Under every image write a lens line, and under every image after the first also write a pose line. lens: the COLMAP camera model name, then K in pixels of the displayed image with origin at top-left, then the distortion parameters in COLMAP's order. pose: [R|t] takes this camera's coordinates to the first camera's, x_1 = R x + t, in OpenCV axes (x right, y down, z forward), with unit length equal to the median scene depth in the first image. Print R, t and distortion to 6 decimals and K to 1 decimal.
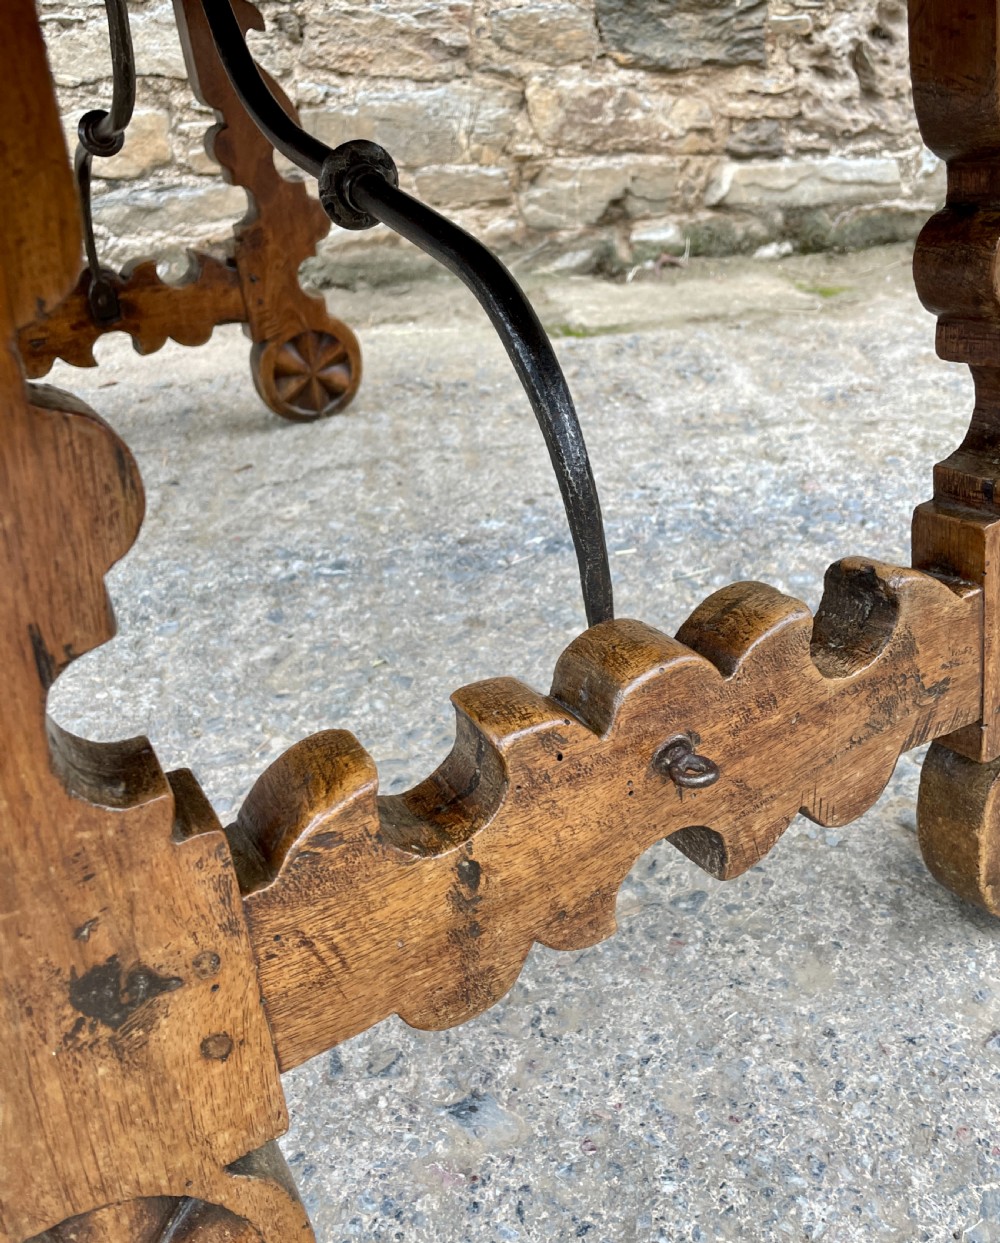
lens RADIAL K [[1053.9, 0, 512.1], [0, 1053.9, 584.1], [0, 0, 1]] dist [0.072018, -0.104961]
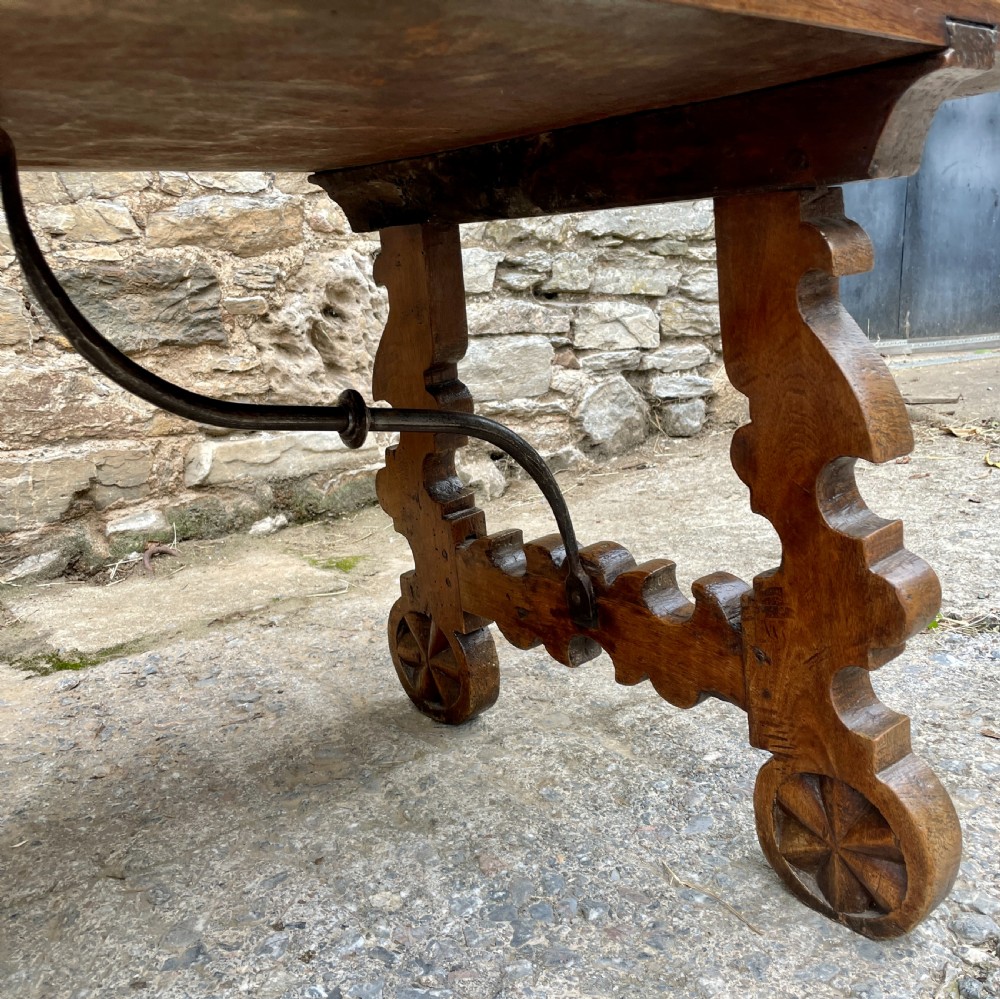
lens RADIAL K [[1008.5, 0, 489.8], [0, 1008.5, 544.7], [0, 0, 1]] dist [0.075413, -0.114499]
pose [[0.858198, -0.127670, 0.497188, -0.034424], [0.238970, 0.956584, -0.166851, -0.109911], [-0.454300, 0.262005, 0.851449, 0.171871]]
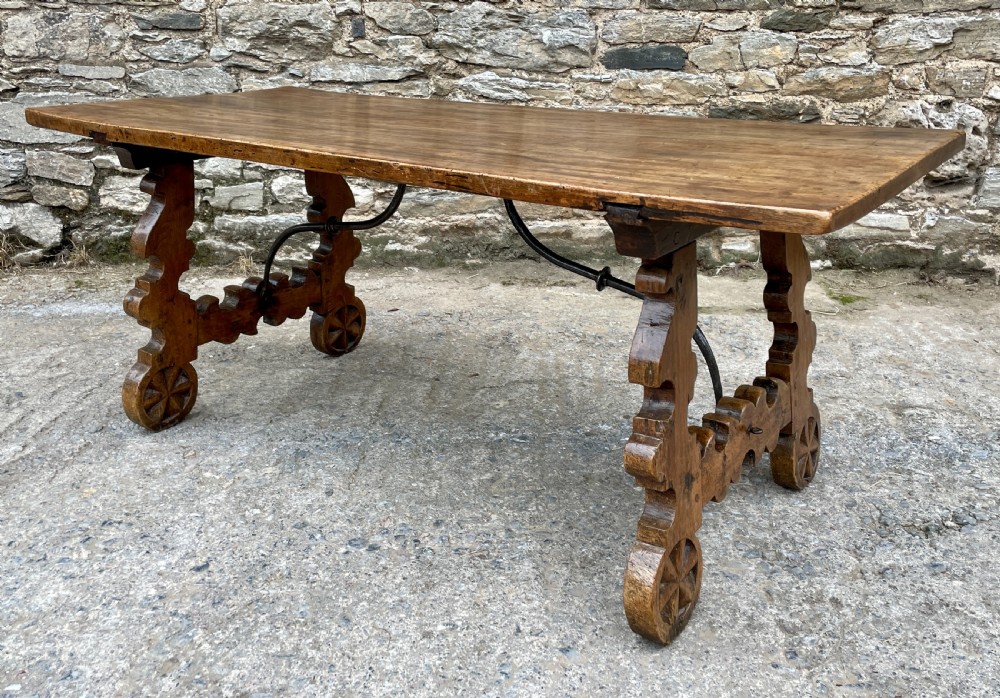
lens RADIAL K [[950.4, 0, 487.4], [0, 950.4, 273.3], [0, 0, 1]] dist [0.090363, -0.120557]
pose [[0.979632, 0.110242, -0.167833, 0.017605], [-0.139741, 0.974502, -0.175554, 0.002450], [0.144200, 0.195431, 0.970058, -0.412387]]
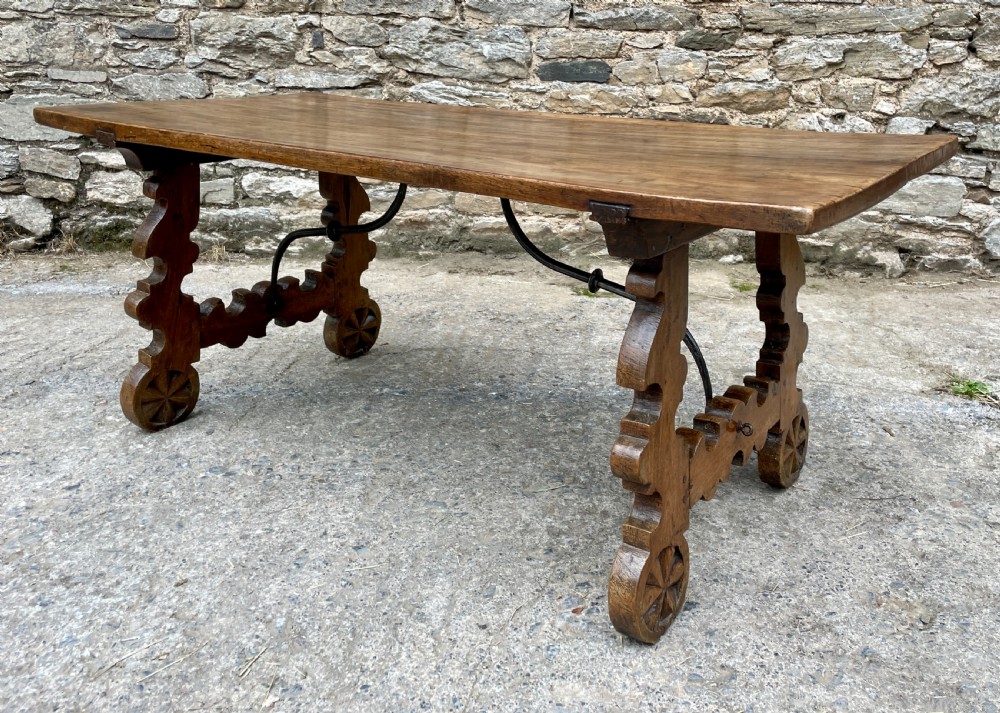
lens RADIAL K [[901.4, 0, 564.8], [0, 901.4, 283.4], [0, 0, 1]] dist [0.090431, -0.120244]
pose [[0.980400, 0.120082, -0.156195, 0.232708], [-0.148612, 0.971220, -0.186133, 0.033657], [0.129348, 0.205697, 0.970030, -0.453022]]
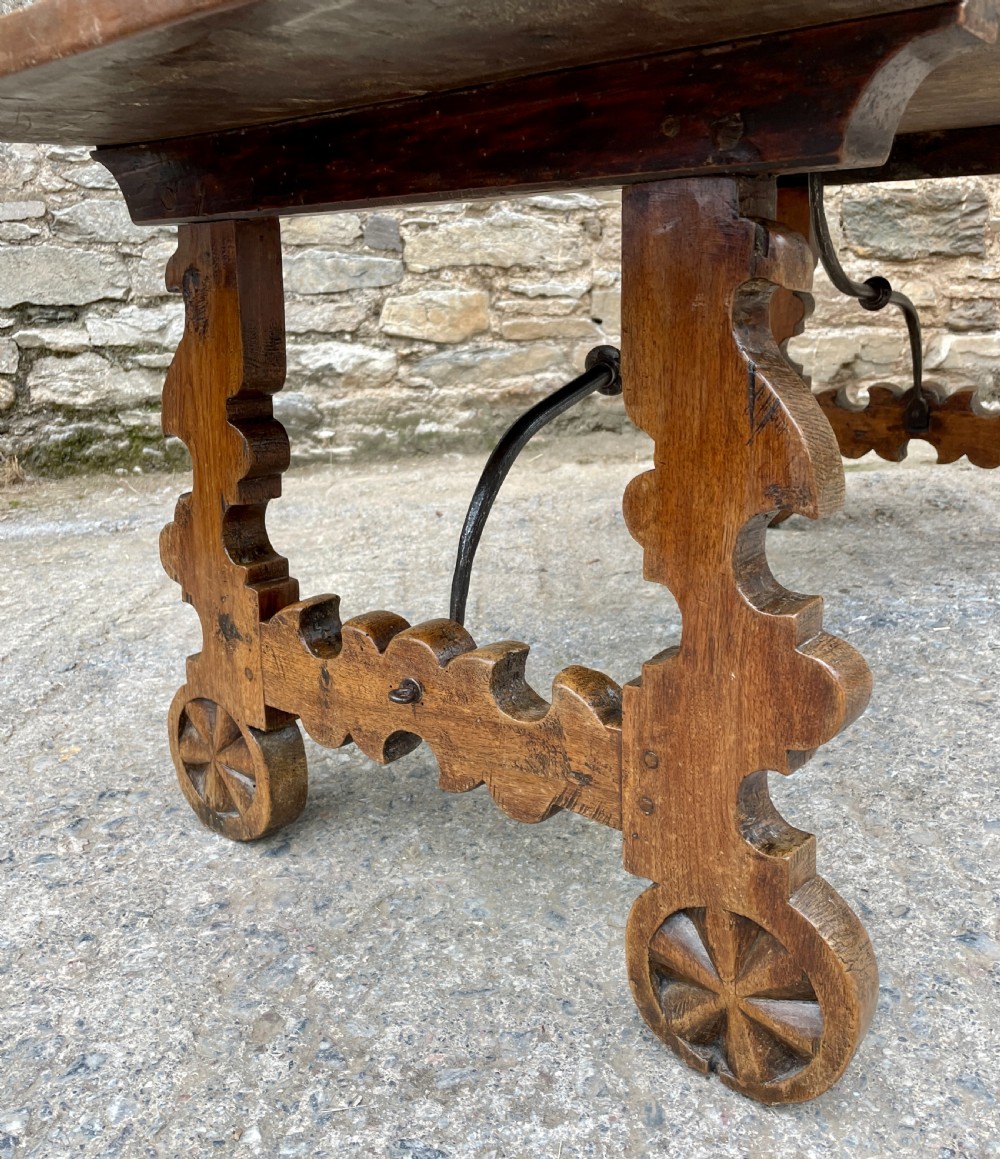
lens RADIAL K [[1010.3, 0, 496.1], [0, 1010.3, 611.8], [0, 0, 1]] dist [0.079012, -0.117929]
pose [[0.991088, 0.046722, -0.124748, -0.141394], [-0.059546, 0.993089, -0.101132, 0.054990], [0.119161, 0.107659, 0.987021, -0.148562]]
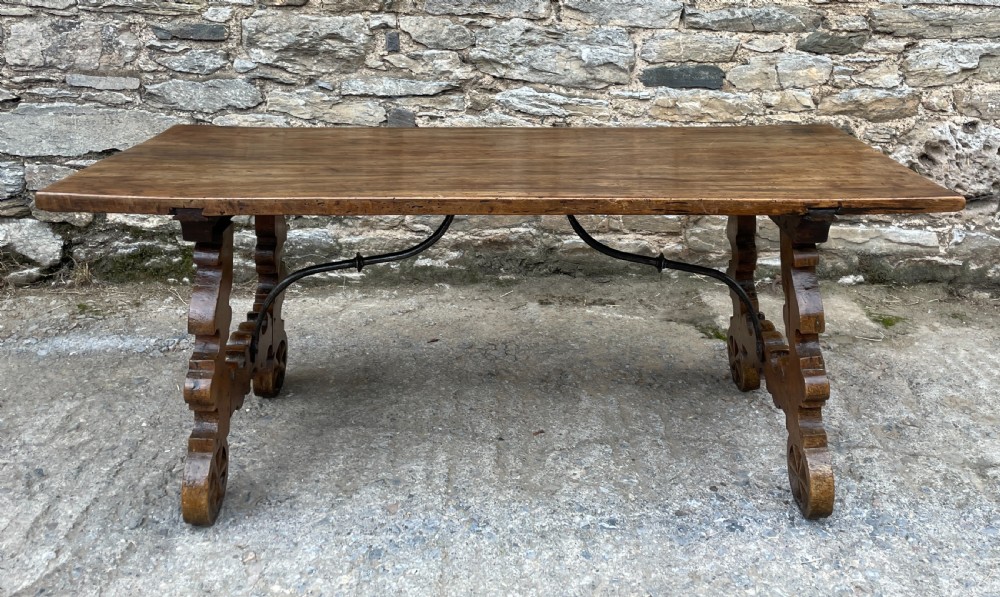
lens RADIAL K [[929.6, 0, 533.6], [0, 929.6, 167.1], [0, 0, 1]] dist [0.097789, -0.134467]
pose [[0.991547, 0.104193, -0.077314, -0.124542], [-0.119443, 0.965755, -0.230328, -0.115191], [0.050668, 0.237616, 0.970037, -0.384322]]
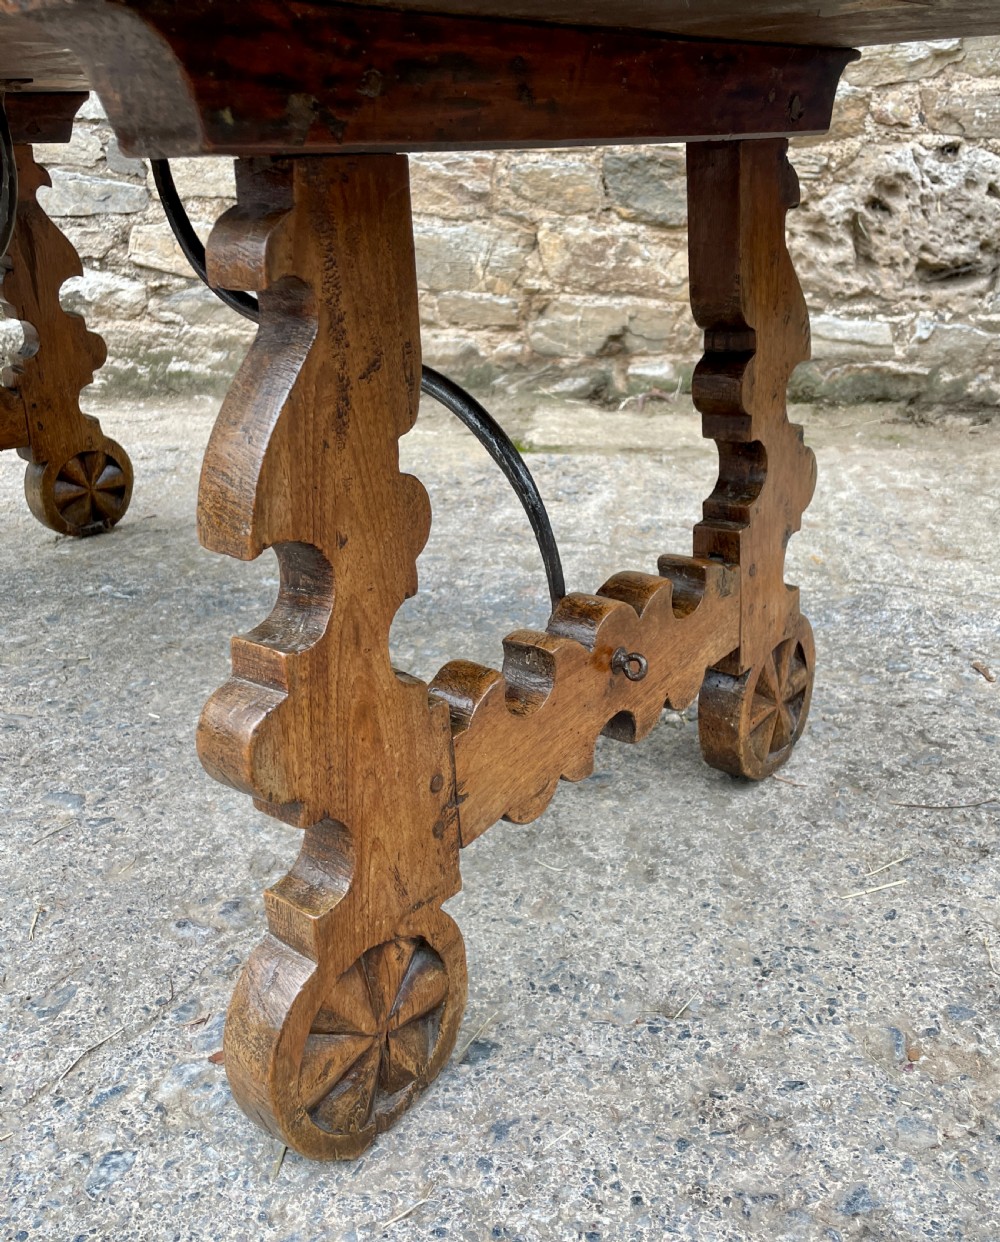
lens RADIAL K [[1101.6, 0, 527.0], [0, 1101.6, 632.9], [0, 0, 1]] dist [0.077960, -0.107788]
pose [[0.964504, 0.154337, -0.214271, 0.316525], [-0.166603, 0.985200, -0.040305, 0.002896], [0.204879, 0.074573, 0.975942, -0.118960]]
